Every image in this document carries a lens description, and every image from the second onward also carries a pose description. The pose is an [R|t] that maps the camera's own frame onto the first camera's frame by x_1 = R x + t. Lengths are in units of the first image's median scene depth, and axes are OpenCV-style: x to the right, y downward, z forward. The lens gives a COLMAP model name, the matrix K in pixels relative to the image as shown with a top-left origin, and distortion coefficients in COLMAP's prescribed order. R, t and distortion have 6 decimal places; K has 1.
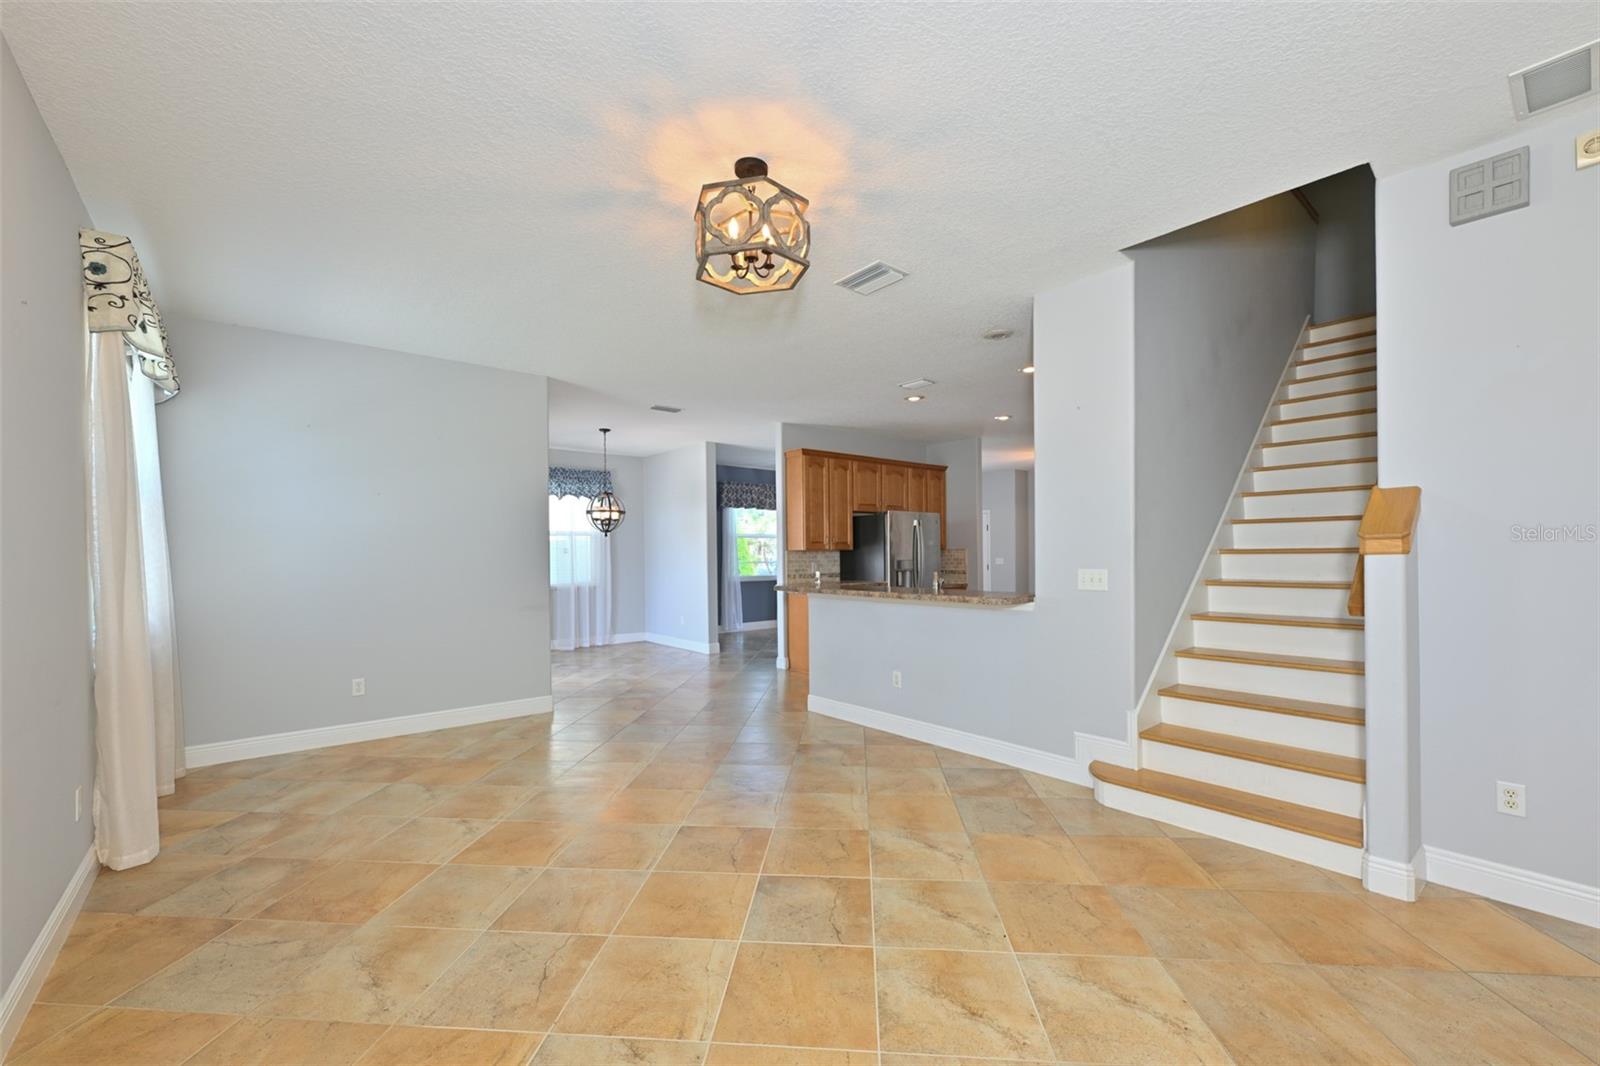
lens RADIAL K [[656.5, 0, 813.3], [0, 656.5, 555.2], [0, 0, 1]] dist [0.006487, 0.000025]
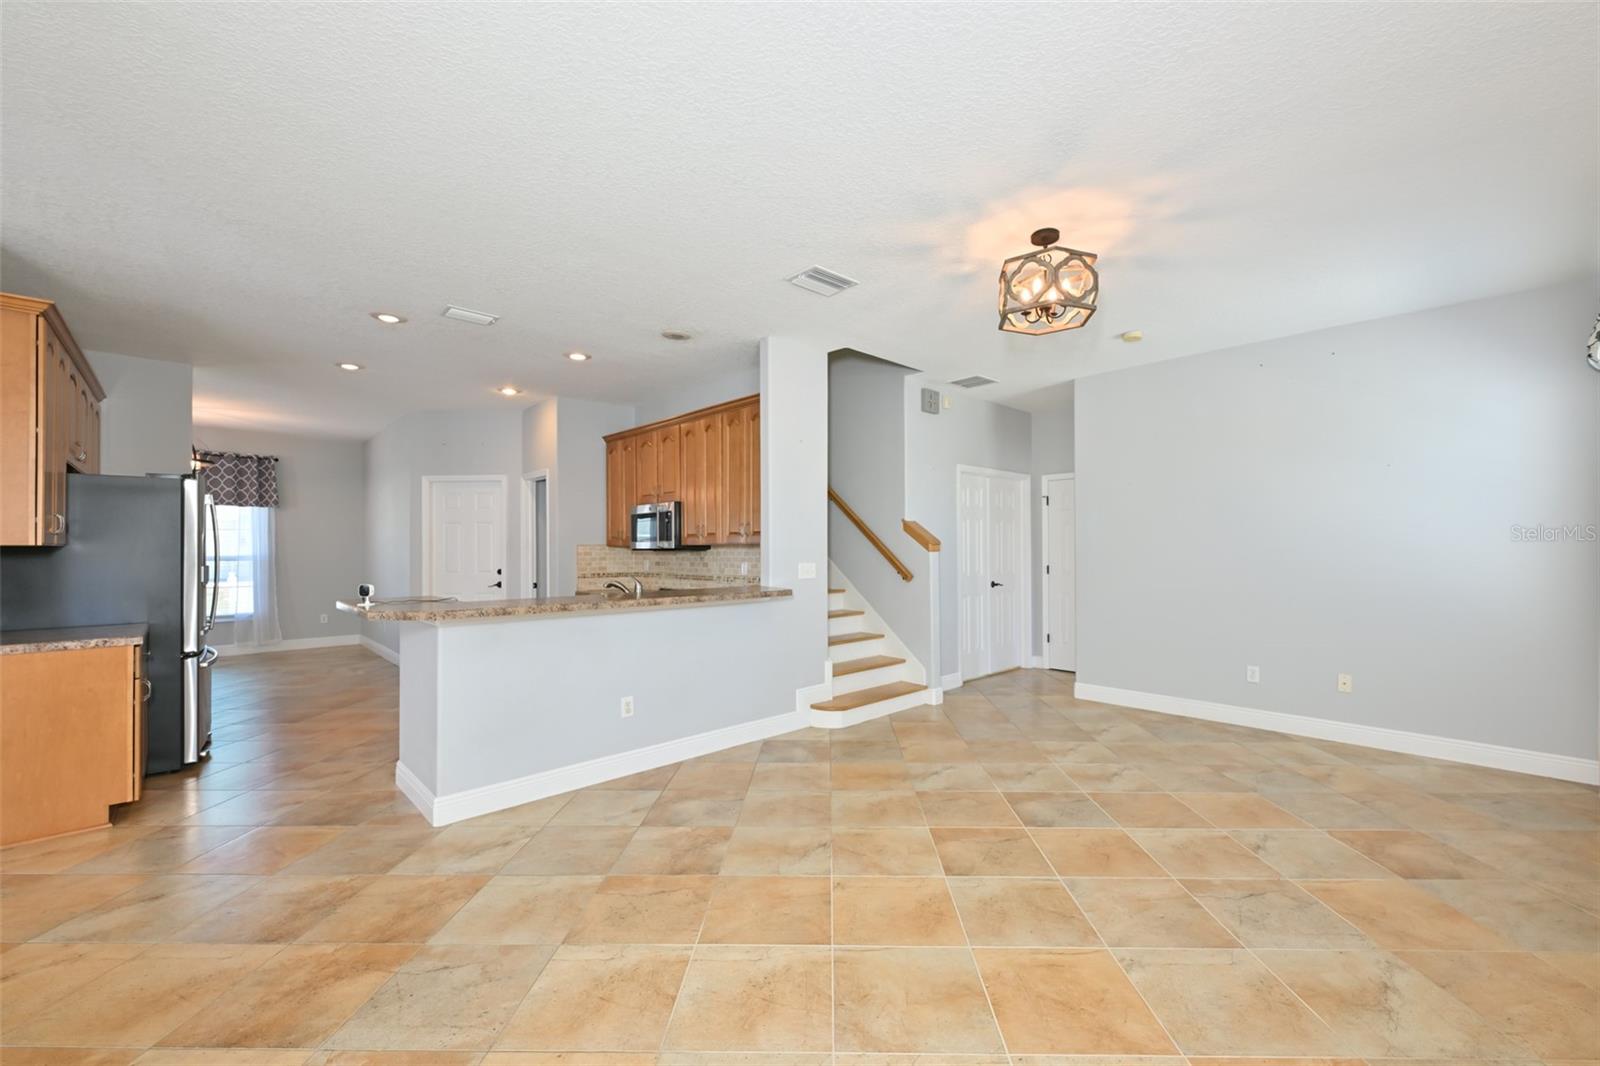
lens RADIAL K [[643.5, 0, 807.2], [0, 643.5, 547.7], [0, 0, 1]] dist [-0.000026, -0.000128]
pose [[-0.054533, 0.011193, 0.998449, -1.175401], [0.008766, 0.999904, -0.010731, 0.004806], [-0.998473, 0.008168, -0.054626, 1.420916]]
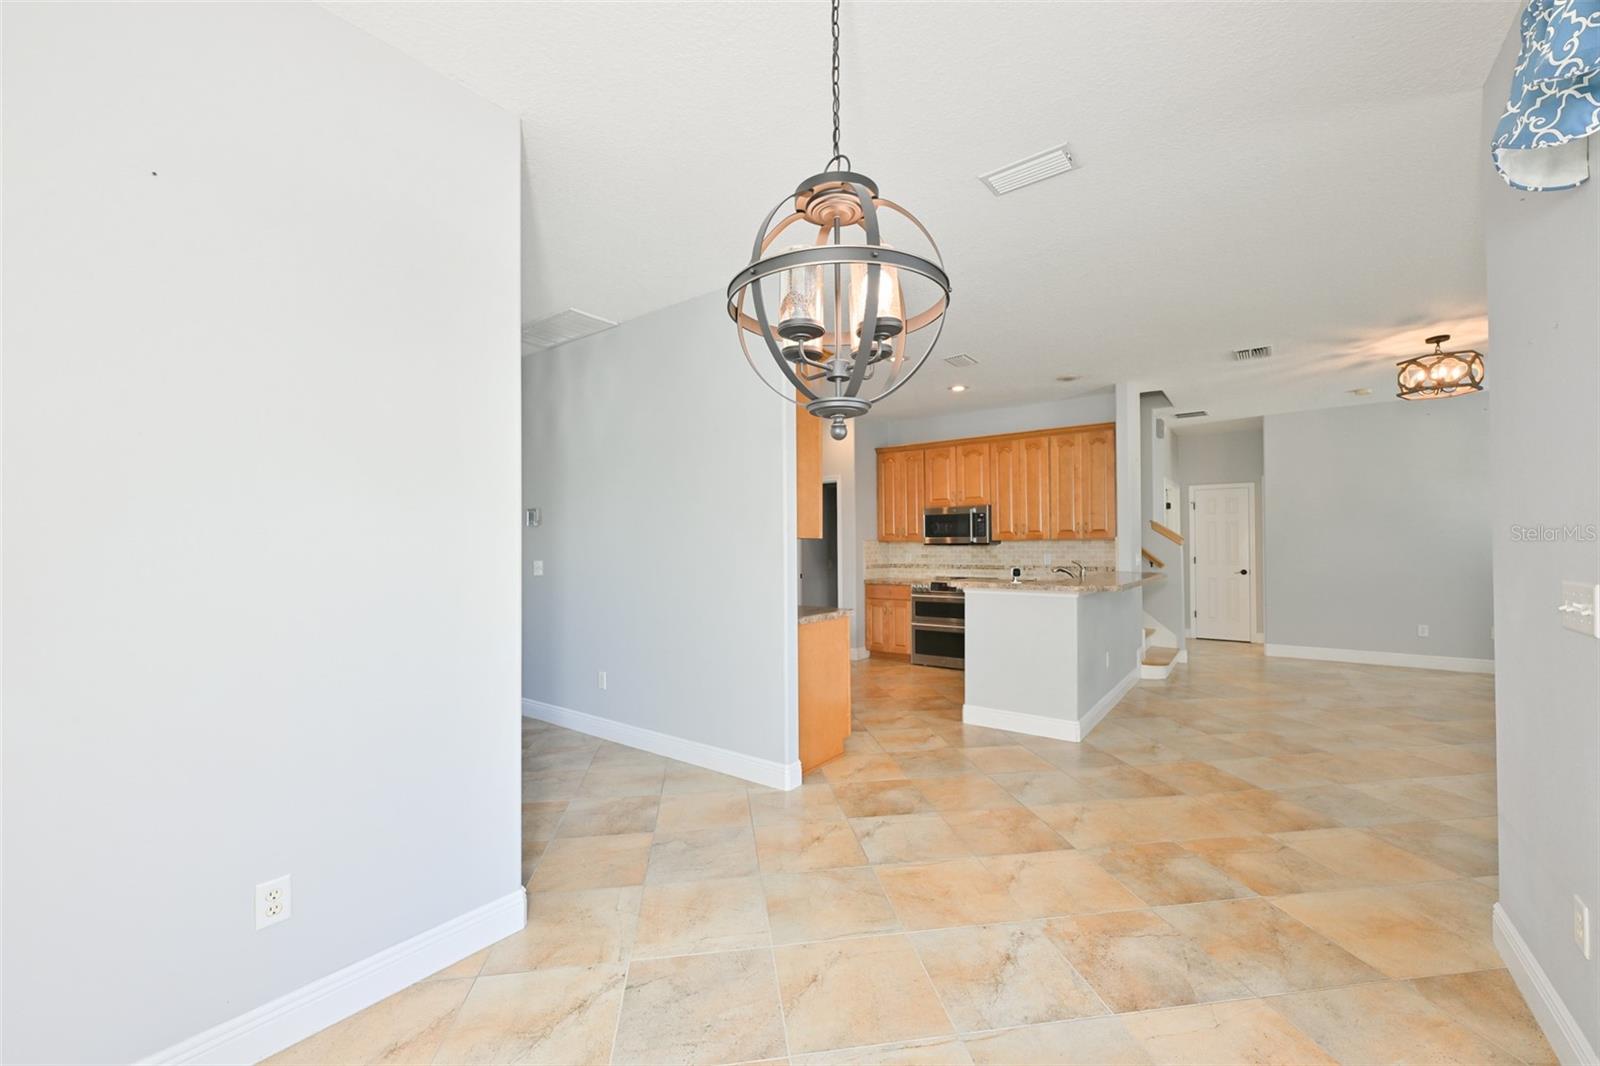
lens RADIAL K [[636.6, 0, 795.0], [0, 636.6, 537.3], [0, 0, 1]] dist [0.000974, 0.000109]
pose [[-0.213756, 0.025115, 0.976564, -1.378178], [0.012727, 0.999656, -0.022923, 0.006806], [-0.976804, 0.007529, -0.214002, 2.999519]]
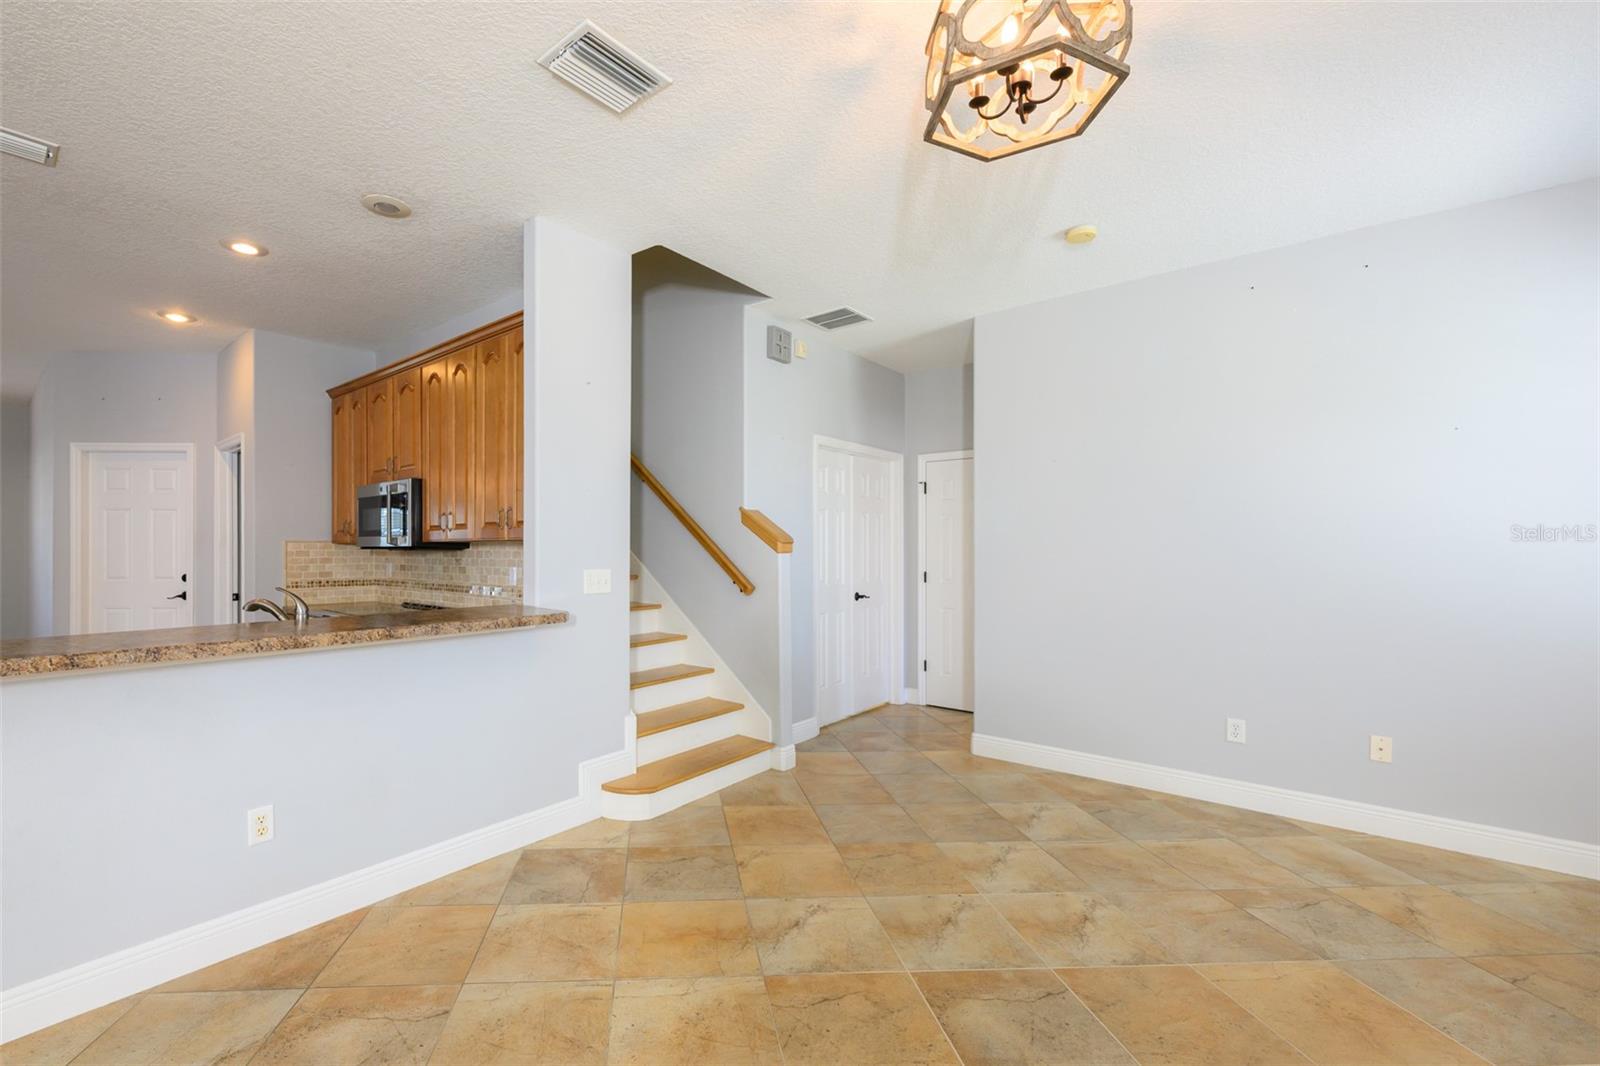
lens RADIAL K [[681.7, 0, 680.6], [0, 681.7, 546.0], [0, 0, 1]] dist [0.002215, 0.000080]
pose [[-0.118911, 0.013254, 0.992816, -0.663245], [0.003507, 0.999910, -0.012929, 0.002013], [-0.992899, 0.001945, -0.118946, 1.323708]]
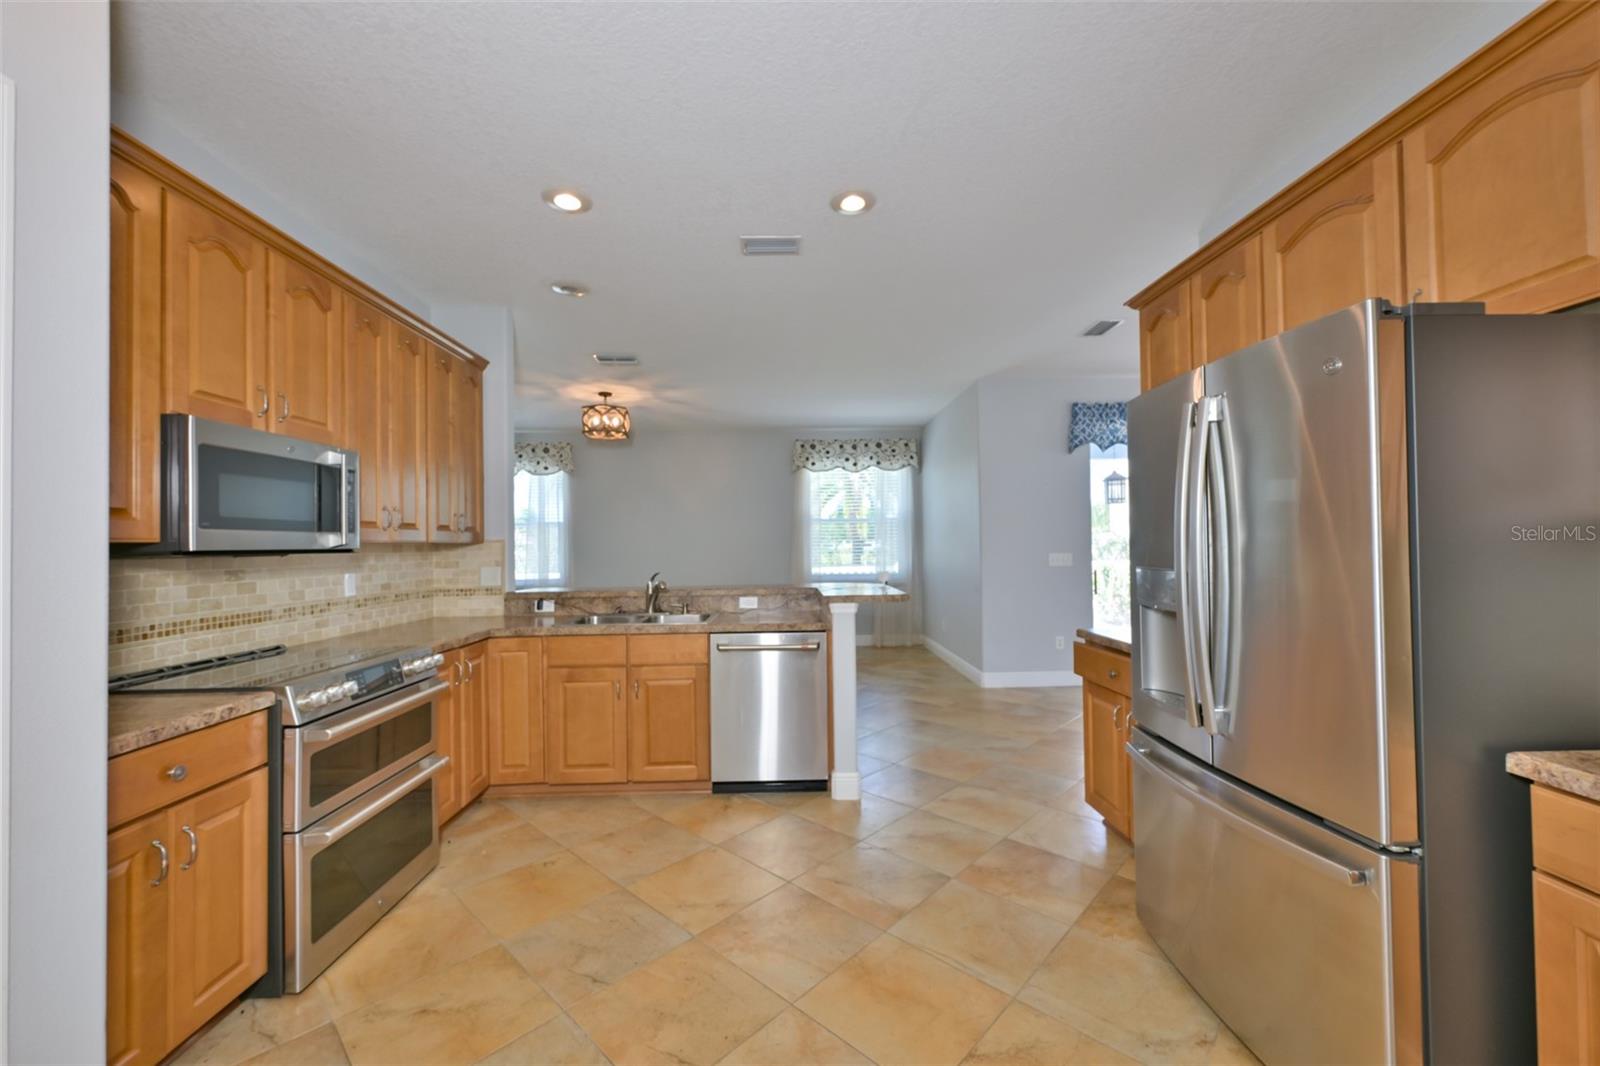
lens RADIAL K [[628.8, 0, 801.1], [0, 628.8, 536.9], [0, 0, 1]] dist [-0.003201, -0.000283]
pose [[-0.625308, 0.009020, -0.780326, 1.212130], [0.016256, 0.999867, -0.001468, -0.025075], [0.780208, -0.013603, -0.625372, 2.858232]]
